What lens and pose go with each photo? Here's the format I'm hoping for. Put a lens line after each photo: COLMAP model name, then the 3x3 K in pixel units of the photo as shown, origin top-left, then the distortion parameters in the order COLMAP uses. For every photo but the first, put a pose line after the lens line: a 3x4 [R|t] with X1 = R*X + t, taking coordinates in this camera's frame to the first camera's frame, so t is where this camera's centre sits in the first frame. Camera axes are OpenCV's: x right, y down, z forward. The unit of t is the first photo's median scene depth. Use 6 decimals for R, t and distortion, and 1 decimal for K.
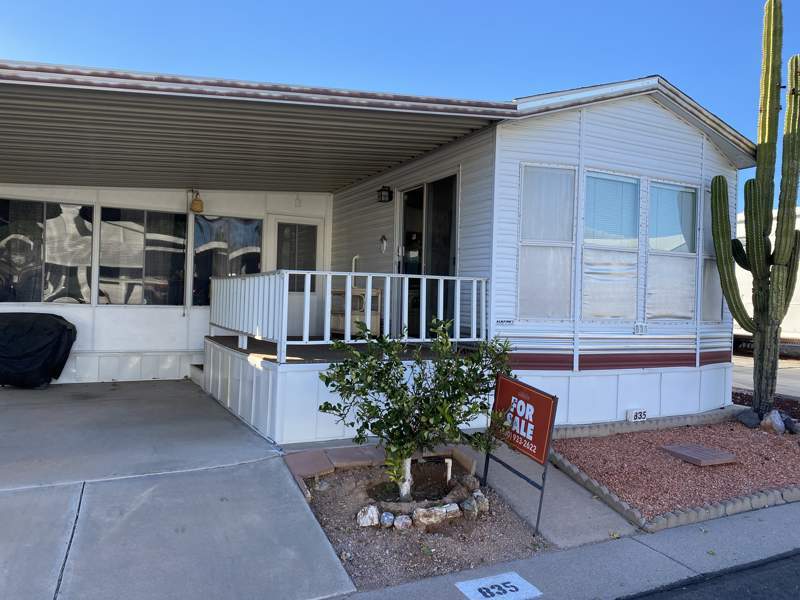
lens RADIAL K [[595.5, 0, 400.0], [0, 595.5, 300.0], [0, 0, 1]] dist [0.056272, -0.005227]
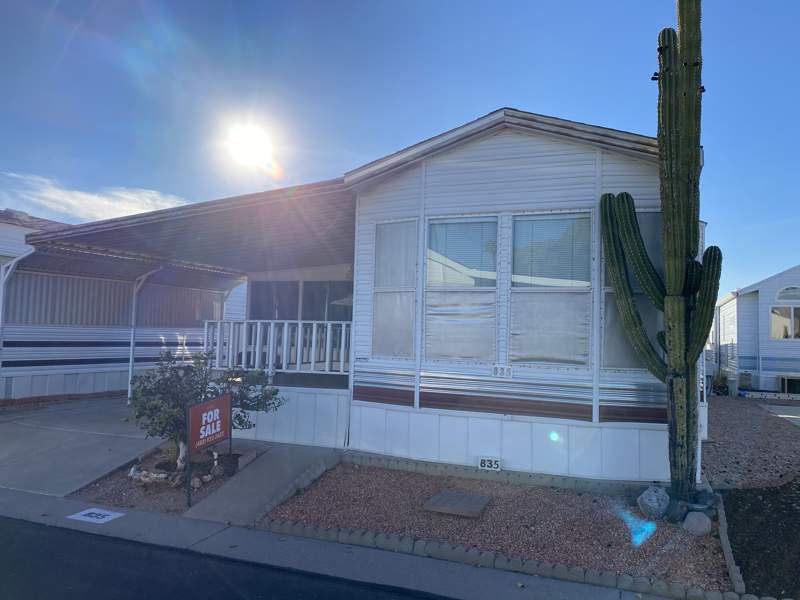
lens RADIAL K [[595.5, 0, 400.0], [0, 595.5, 300.0], [0, 0, 1]] dist [0.056272, -0.005227]
pose [[0.663065, -0.049454, -0.746926, 1.053970], [-0.010586, 0.997096, -0.075415, 0.009026], [0.748487, 0.057912, 0.660616, 0.270116]]
